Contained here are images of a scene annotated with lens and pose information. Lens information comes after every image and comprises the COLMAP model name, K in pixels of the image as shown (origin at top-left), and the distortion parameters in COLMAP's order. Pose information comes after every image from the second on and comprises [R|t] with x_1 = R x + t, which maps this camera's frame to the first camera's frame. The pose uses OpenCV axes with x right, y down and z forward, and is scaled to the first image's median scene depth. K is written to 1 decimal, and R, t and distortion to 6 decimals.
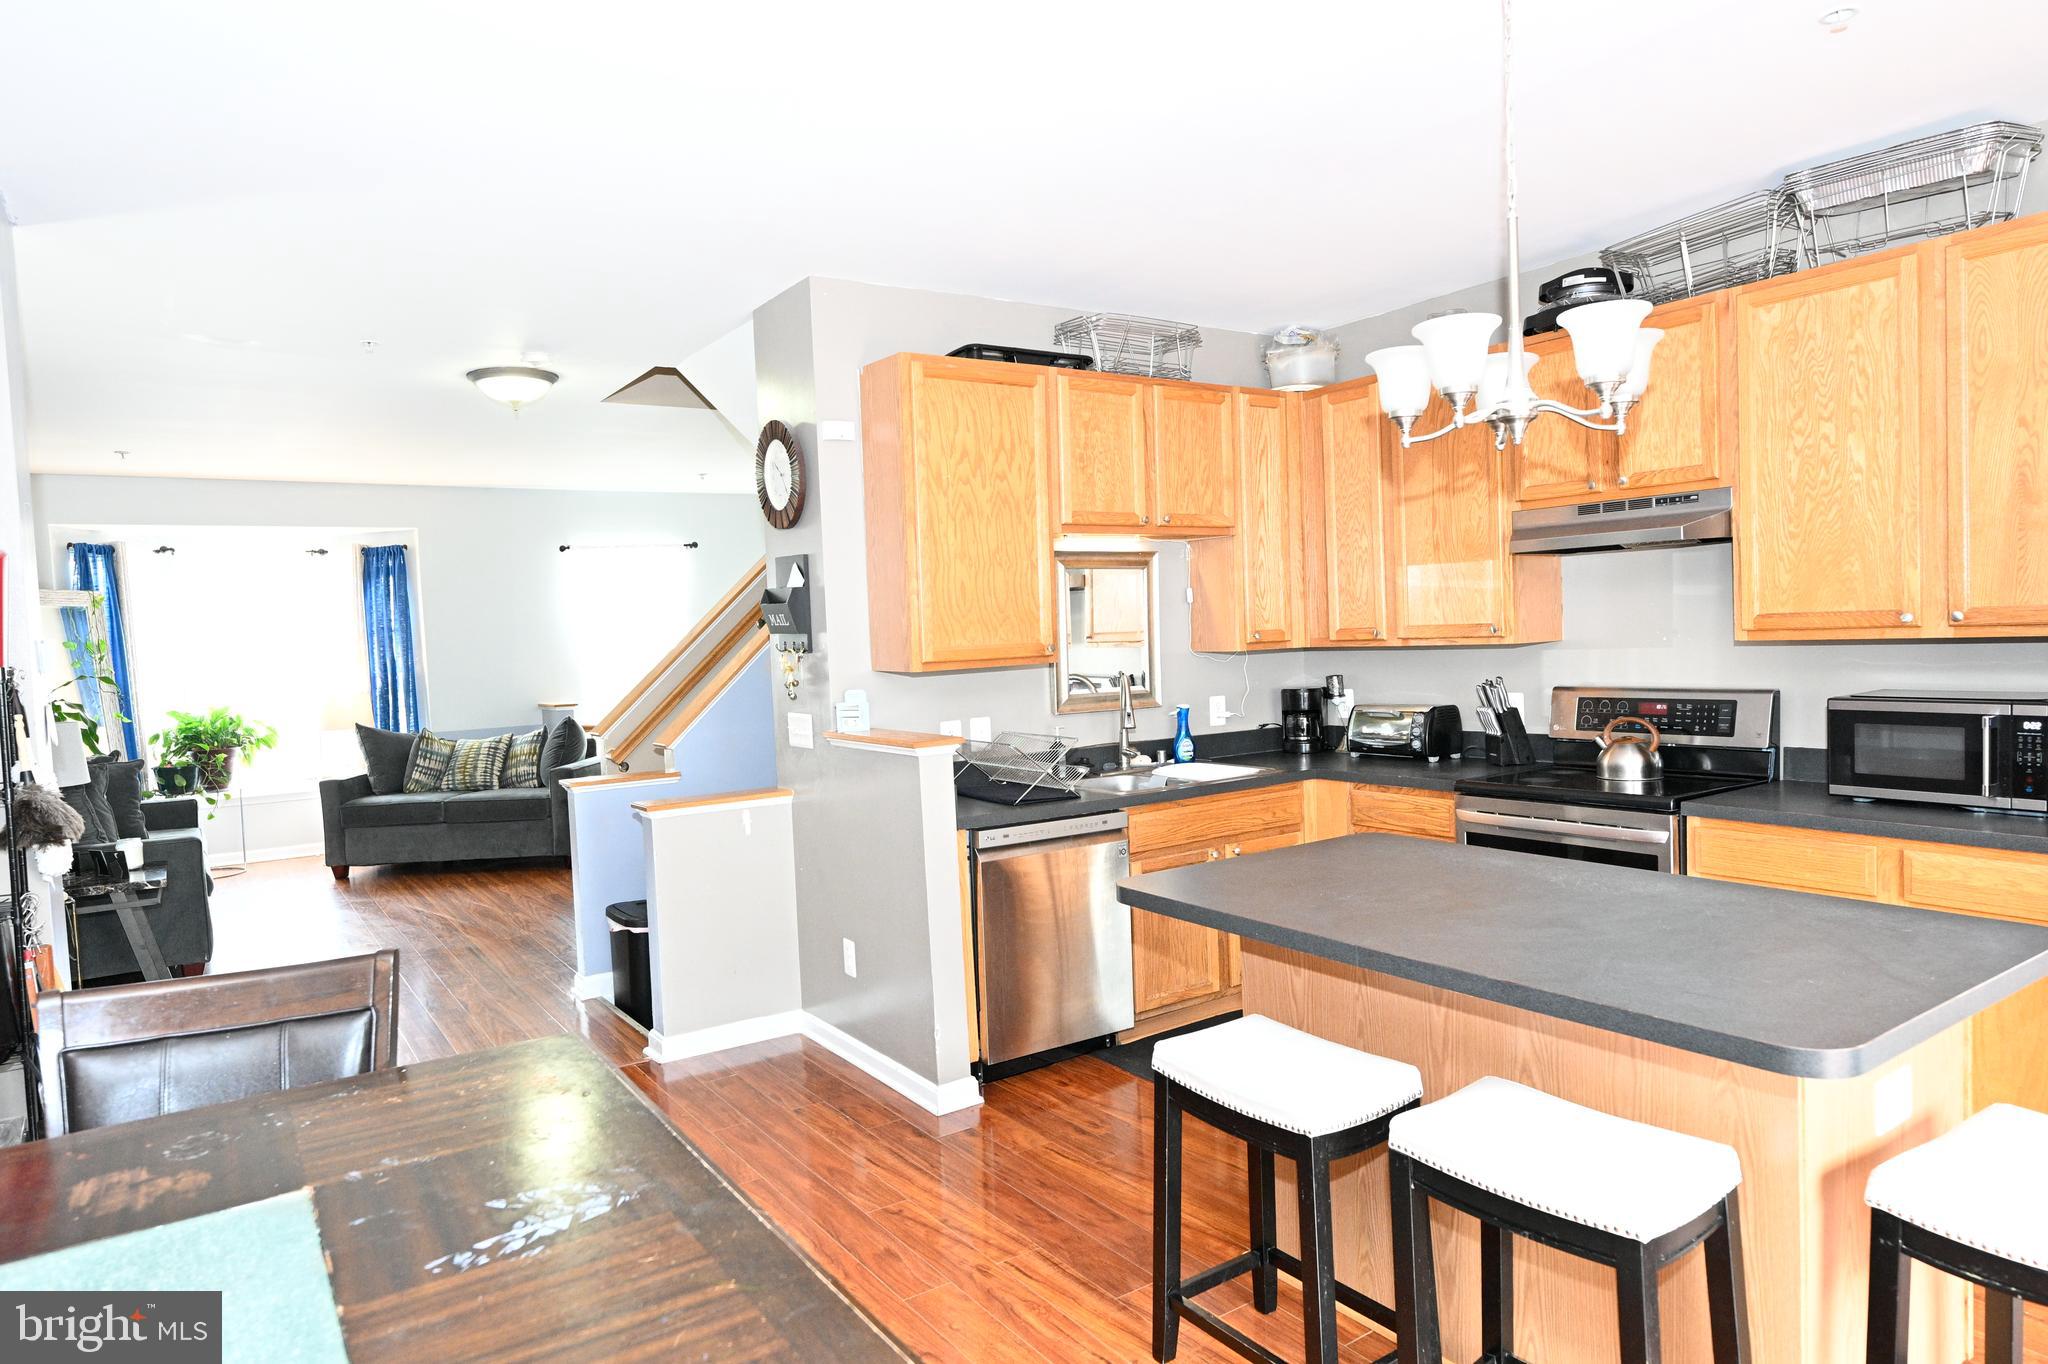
lens RADIAL K [[1246.7, 0, 1026.2], [0, 1246.7, 693.2], [0, 0, 1]] dist [-0.000271, -0.002663]
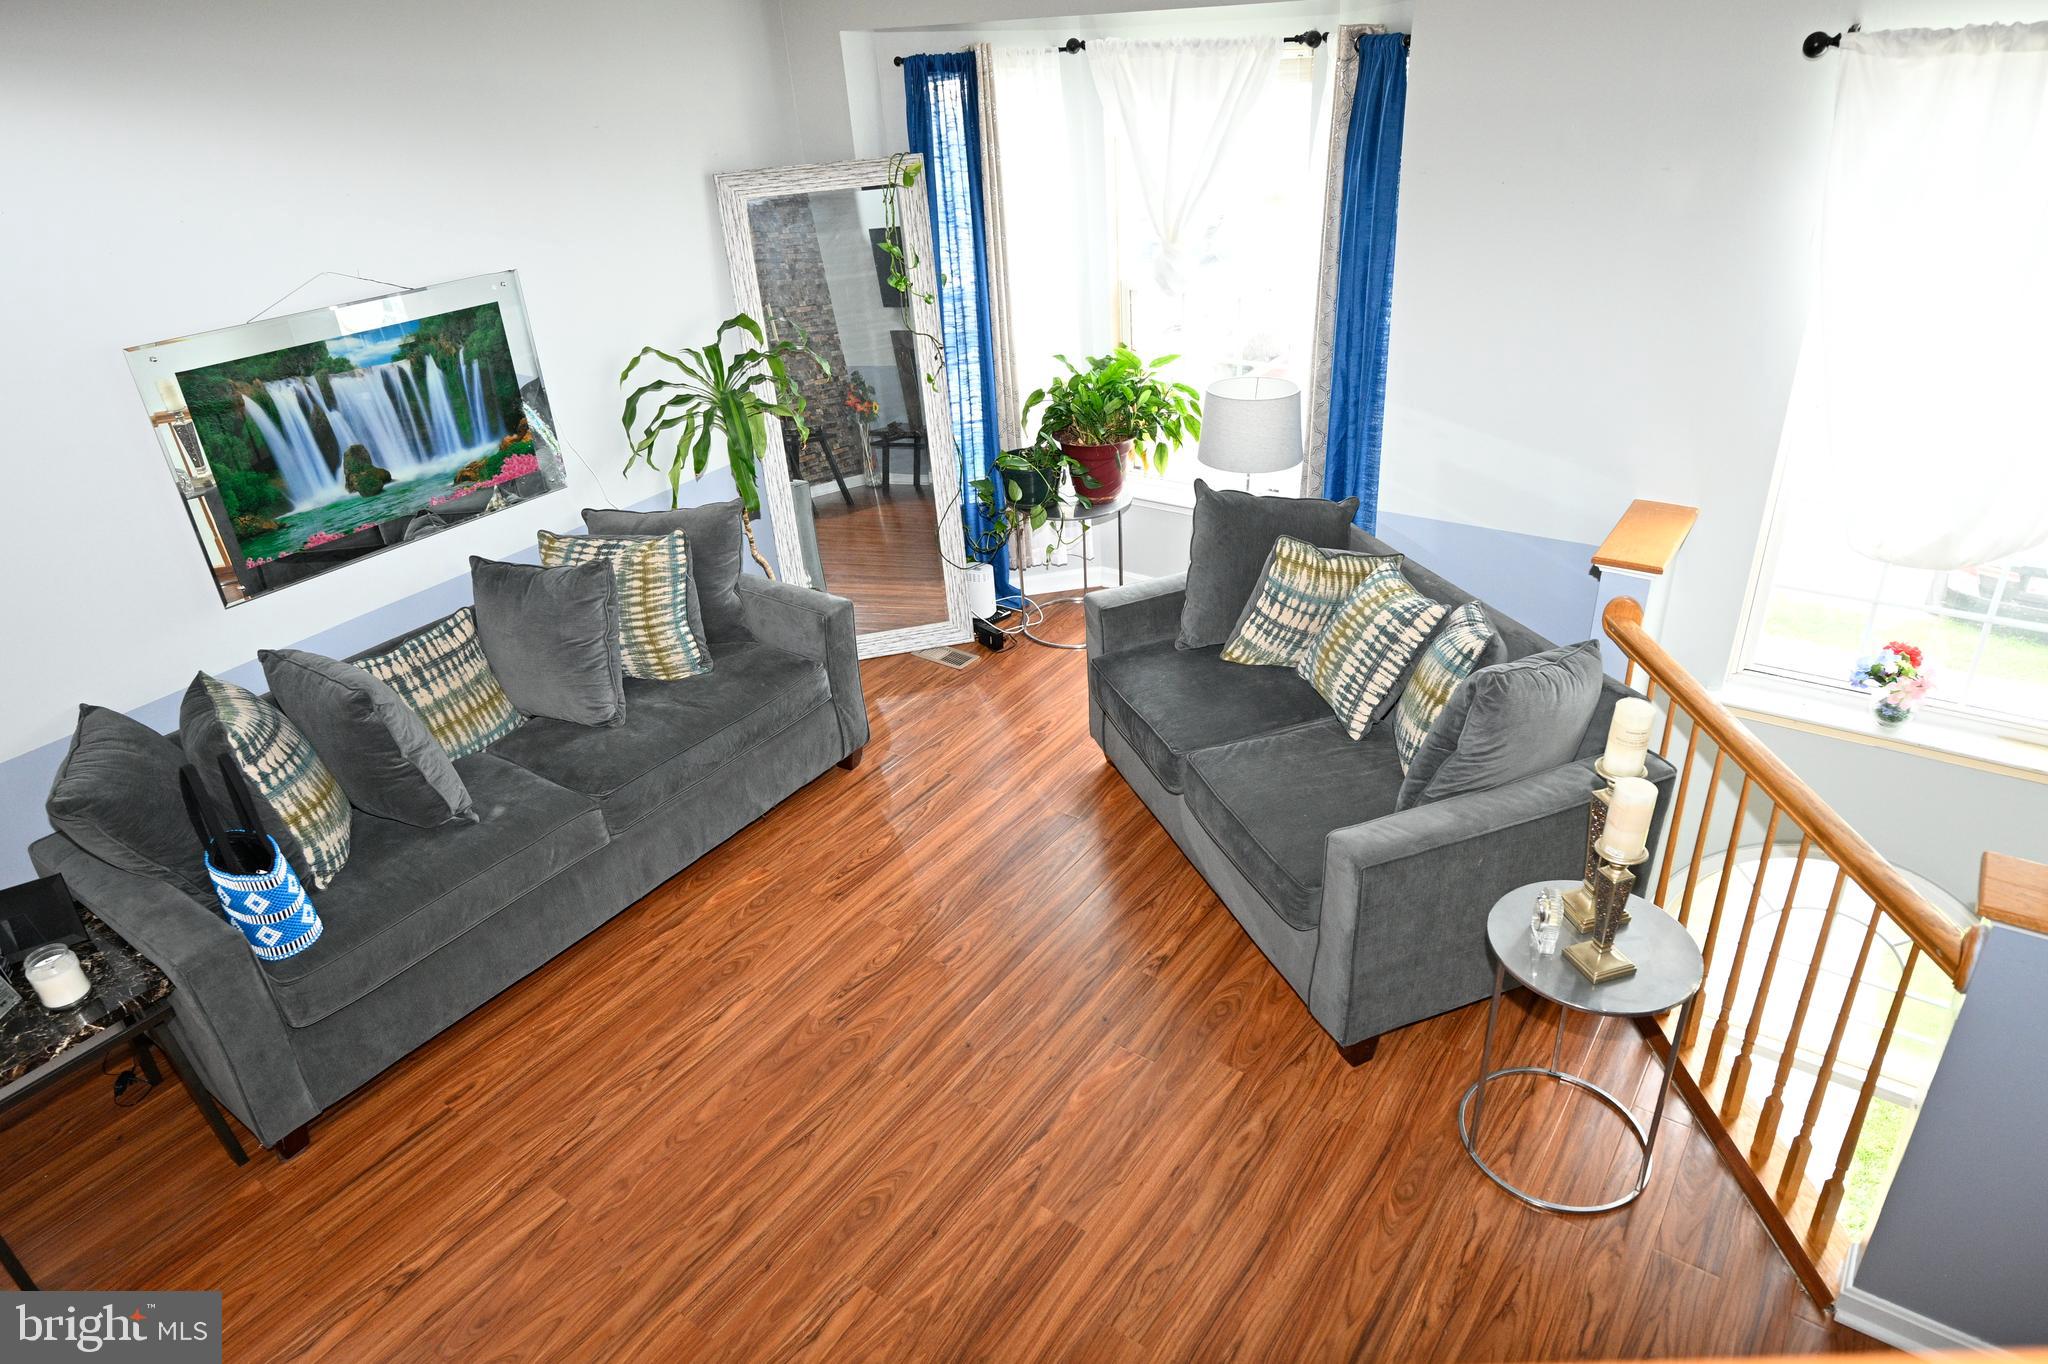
lens RADIAL K [[1246.7, 0, 1016.9], [0, 1246.7, 684.8], [0, 0, 1]] dist [-0.000271, -0.002663]
pose [[0.339897, 0.470654, -0.814220, -0.134224], [0.006901, 0.864494, 0.502595, -0.148569], [0.940437, -0.176449, 0.290592, 0.780175]]
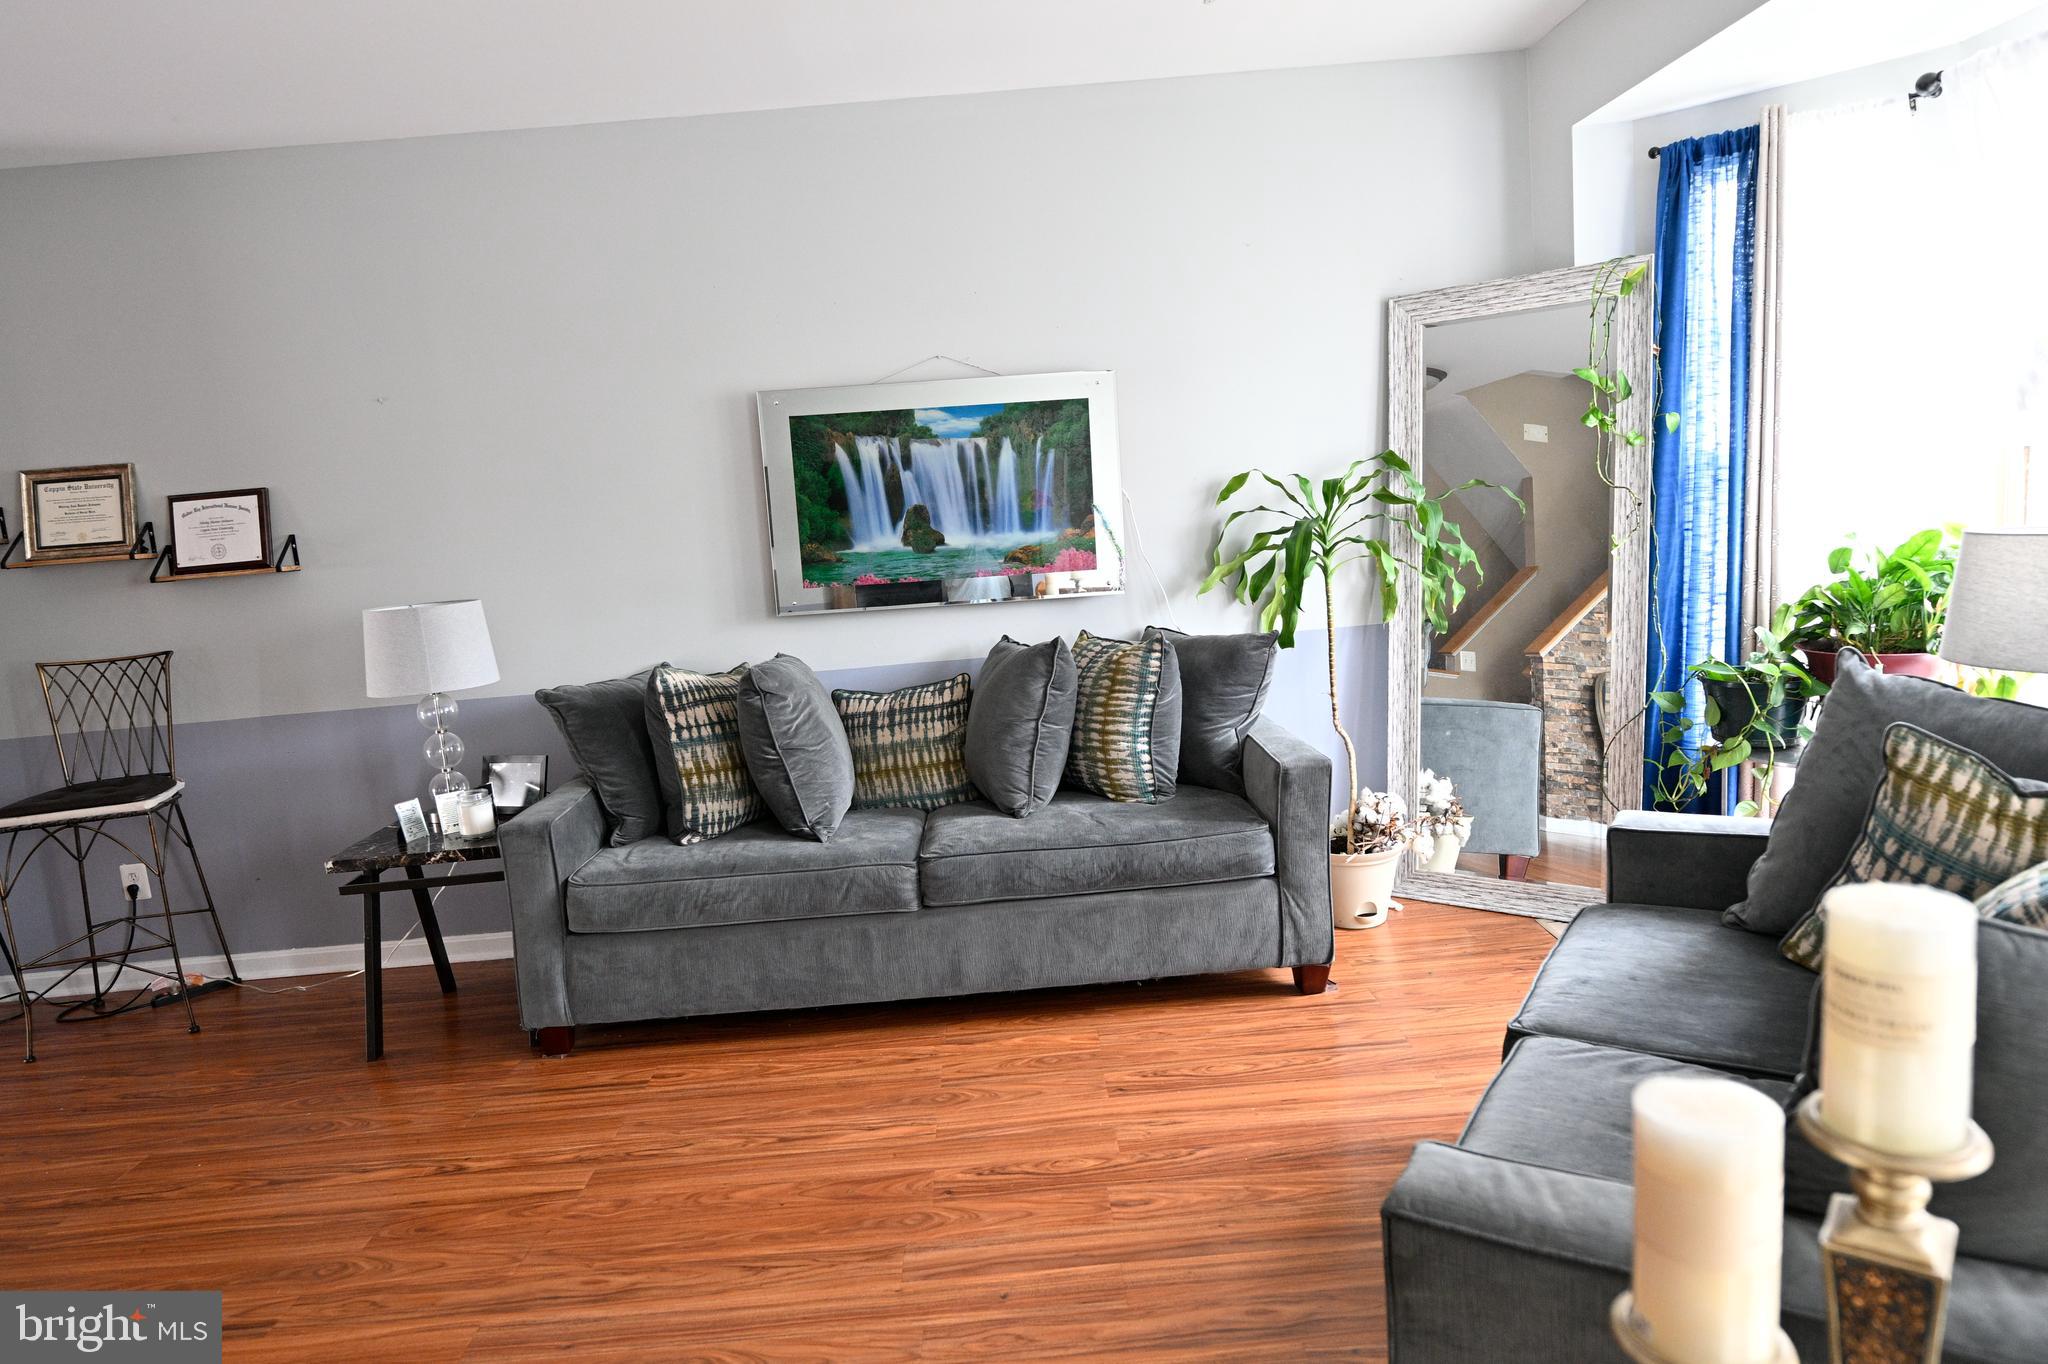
lens RADIAL K [[1246.7, 0, 1009.4], [0, 1246.7, 689.8], [0, 0, 1]] dist [-0.000271, -0.002663]
pose [[-0.535377, 0.209782, -0.818146, -0.216462], [0.060875, 0.975728, 0.210353, -0.035393], [0.842417, 0.062814, -0.535152, 0.990105]]
